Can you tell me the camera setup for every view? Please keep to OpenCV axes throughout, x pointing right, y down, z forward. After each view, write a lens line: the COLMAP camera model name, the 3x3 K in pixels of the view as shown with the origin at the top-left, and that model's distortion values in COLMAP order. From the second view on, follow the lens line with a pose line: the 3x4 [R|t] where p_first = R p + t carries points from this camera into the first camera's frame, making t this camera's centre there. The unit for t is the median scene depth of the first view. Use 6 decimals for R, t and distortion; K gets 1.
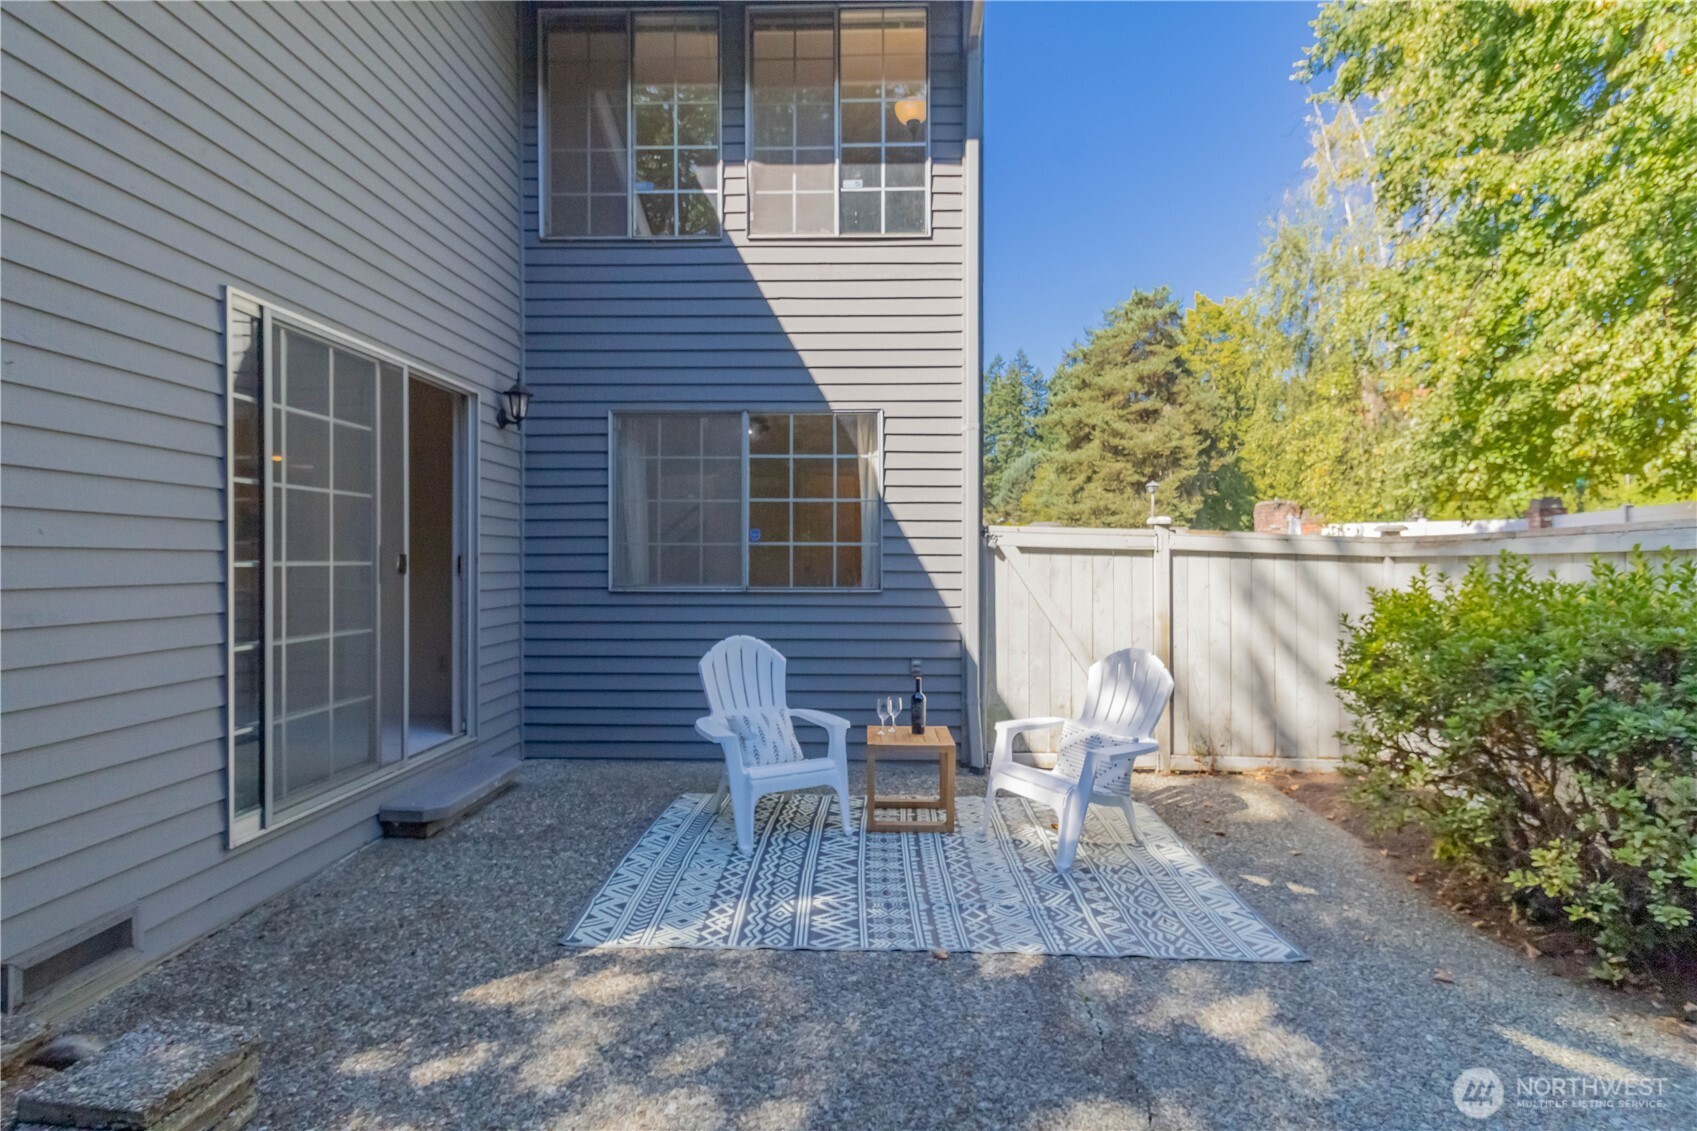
lens RADIAL K [[805.4, 0, 848.5], [0, 805.4, 565.5], [0, 0, 1]] dist [0.004717, 0.000608]
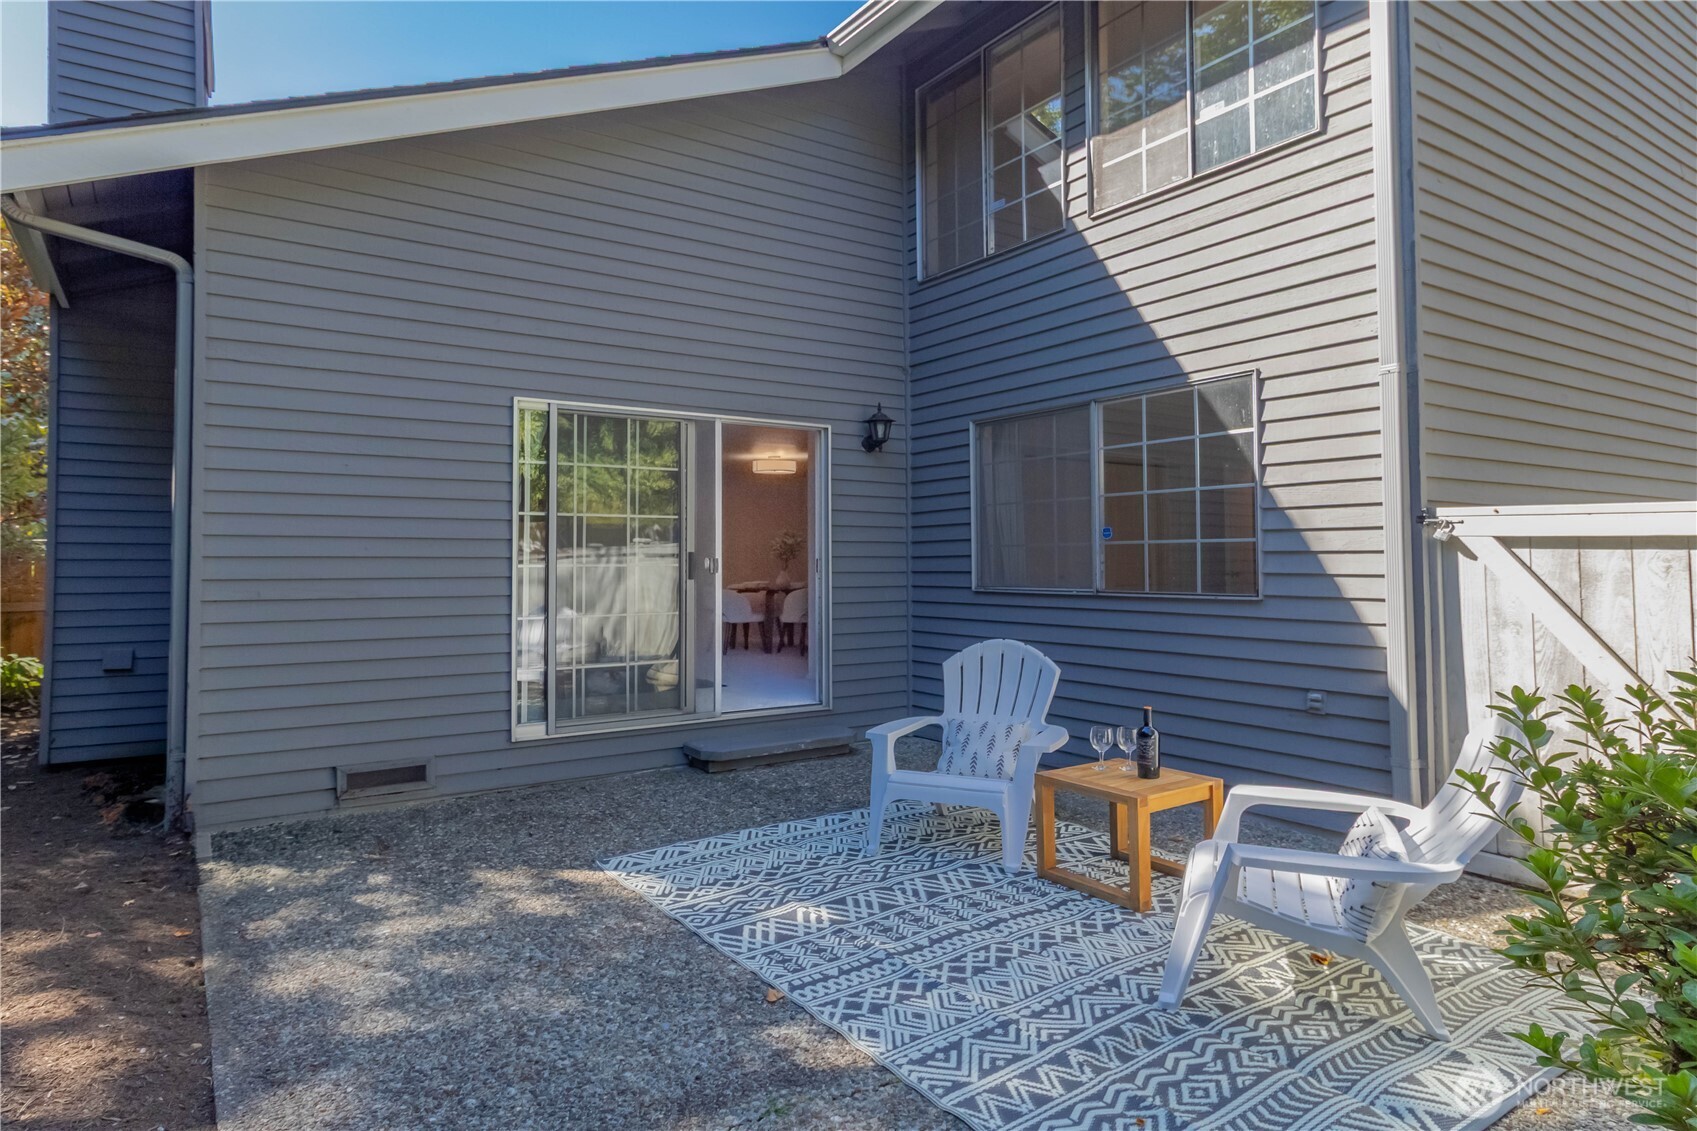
lens RADIAL K [[764.8, 0, 846.8], [0, 764.8, 540.3], [0, 0, 1]] dist [-0.000027, 0.000407]
pose [[0.654338, -0.026203, -0.755748, 0.356112], [0.000081, 0.999402, -0.034581, 0.000235], [0.756202, 0.022567, 0.653949, 0.209806]]
